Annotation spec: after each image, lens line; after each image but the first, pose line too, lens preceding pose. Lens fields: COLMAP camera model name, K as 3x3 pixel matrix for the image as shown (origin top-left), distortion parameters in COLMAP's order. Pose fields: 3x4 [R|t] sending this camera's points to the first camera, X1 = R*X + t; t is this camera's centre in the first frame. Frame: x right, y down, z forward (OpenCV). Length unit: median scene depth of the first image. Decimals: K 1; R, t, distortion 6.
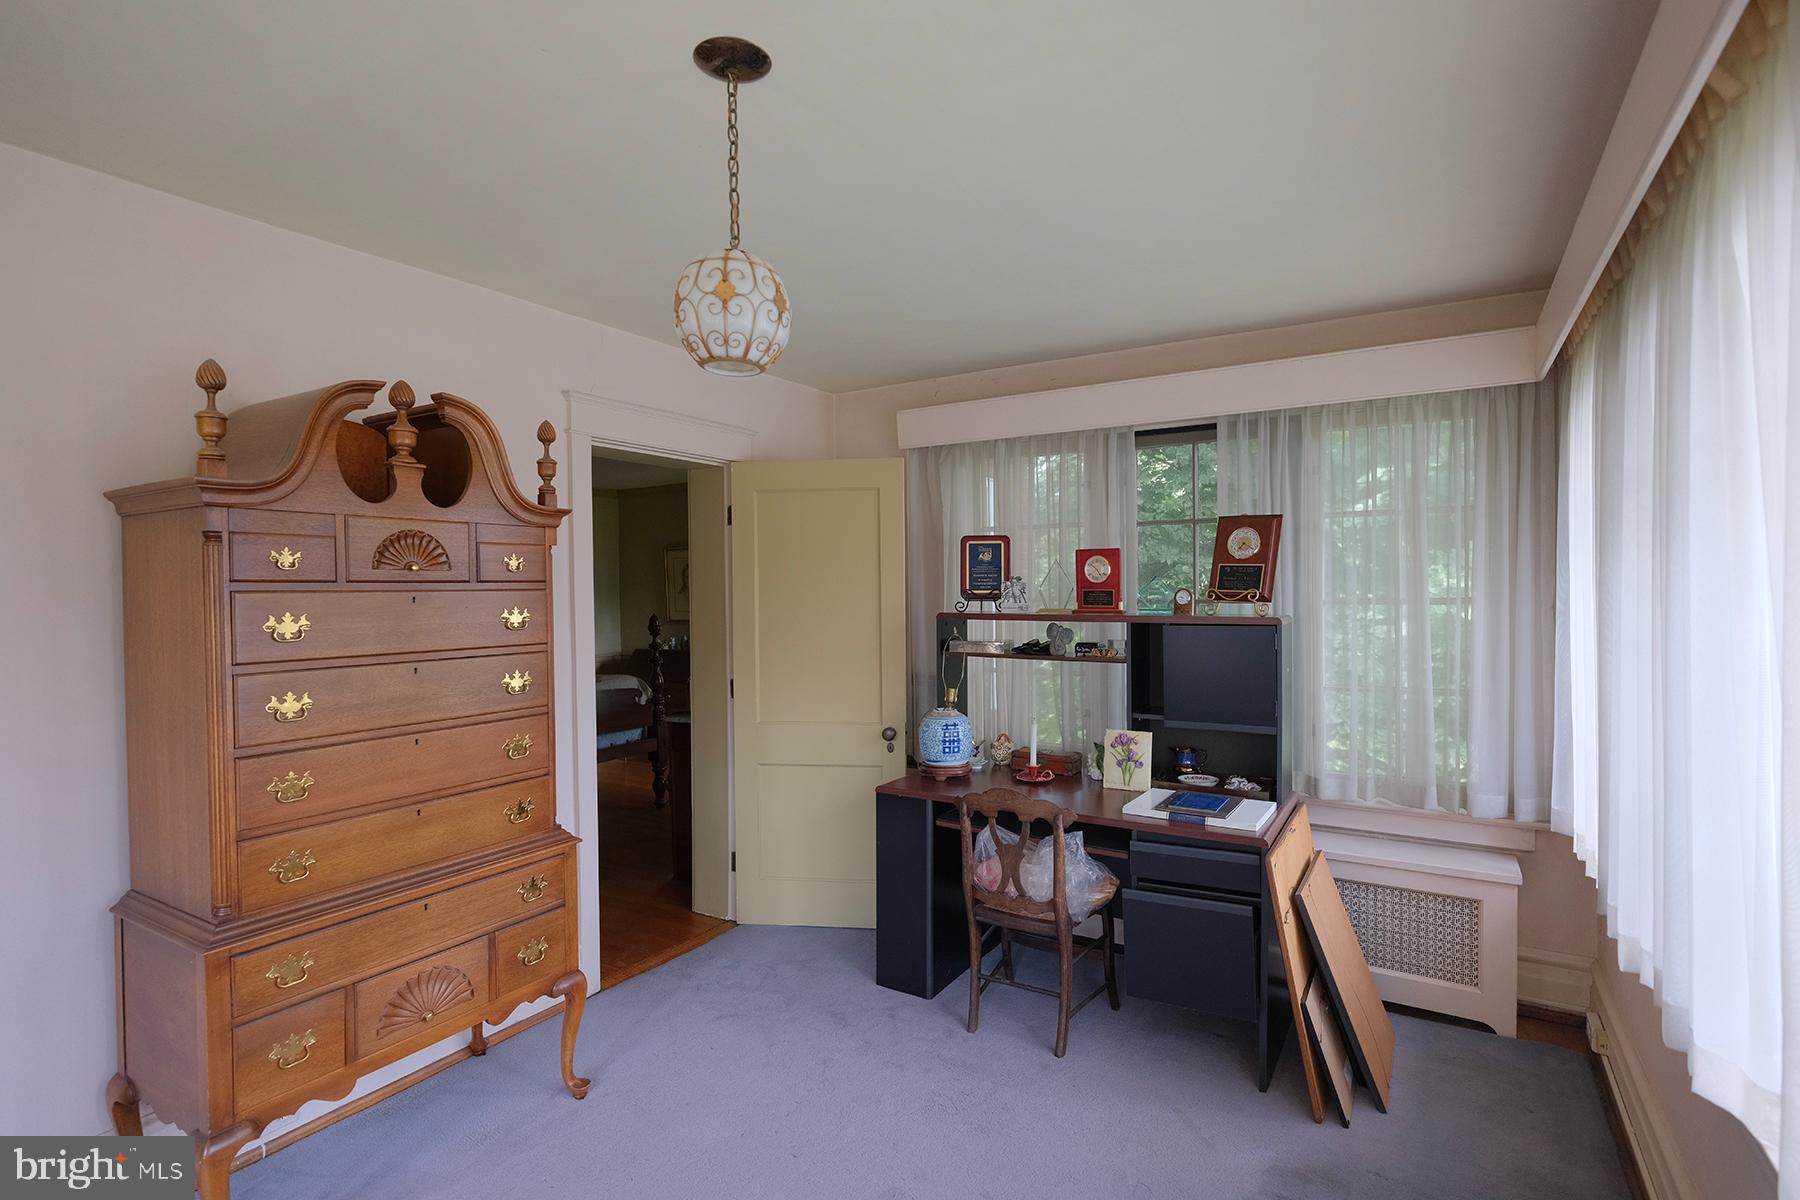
lens RADIAL K [[876.2, 0, 891.6], [0, 876.2, 588.0], [0, 0, 1]] dist [-0.020693, 0.001638]
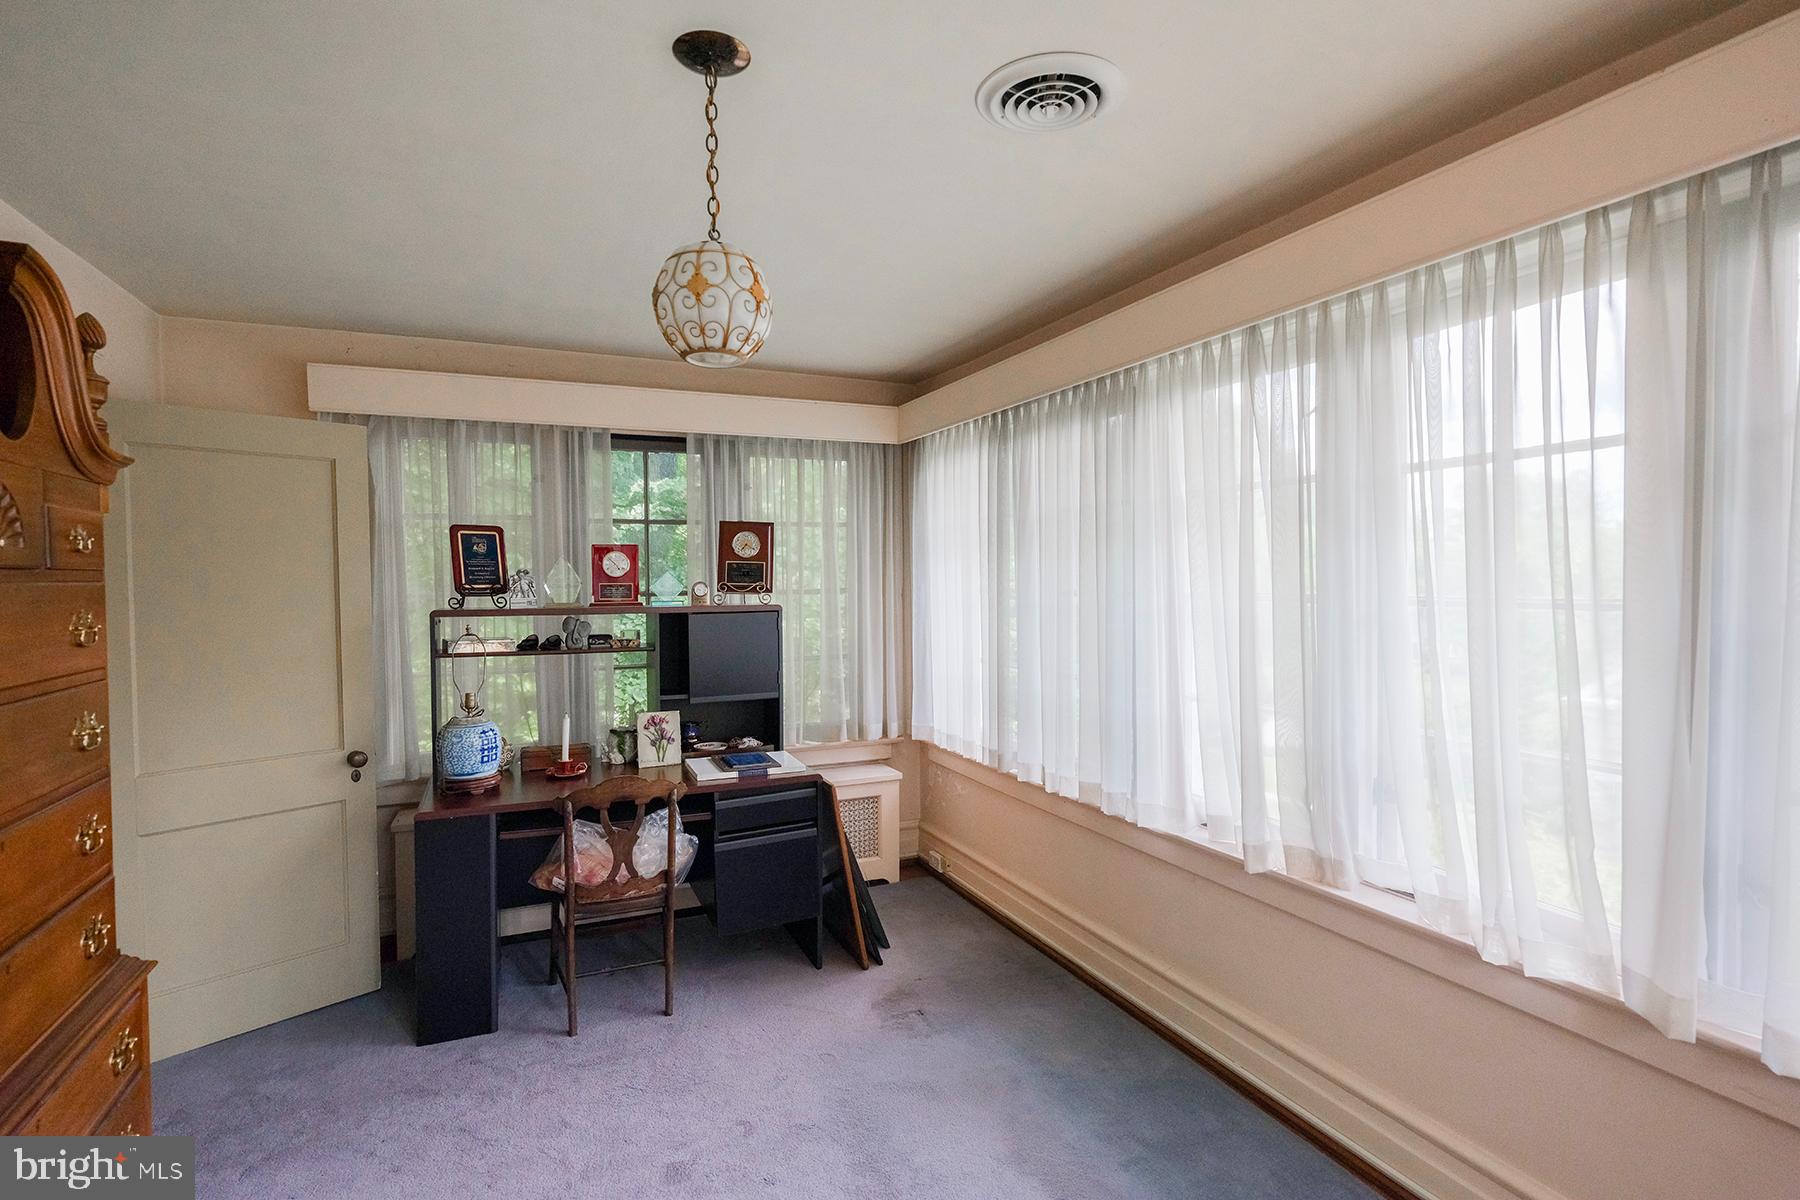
lens RADIAL K [[876.2, 0, 891.3], [0, 876.2, 601.9], [0, 0, 1]] dist [-0.020693, 0.001638]
pose [[0.555374, -0.016541, 0.831436, -0.476641], [0.005881, 0.999855, 0.015963, 0.010012], [-0.831580, -0.003976, 0.555391, 0.152788]]
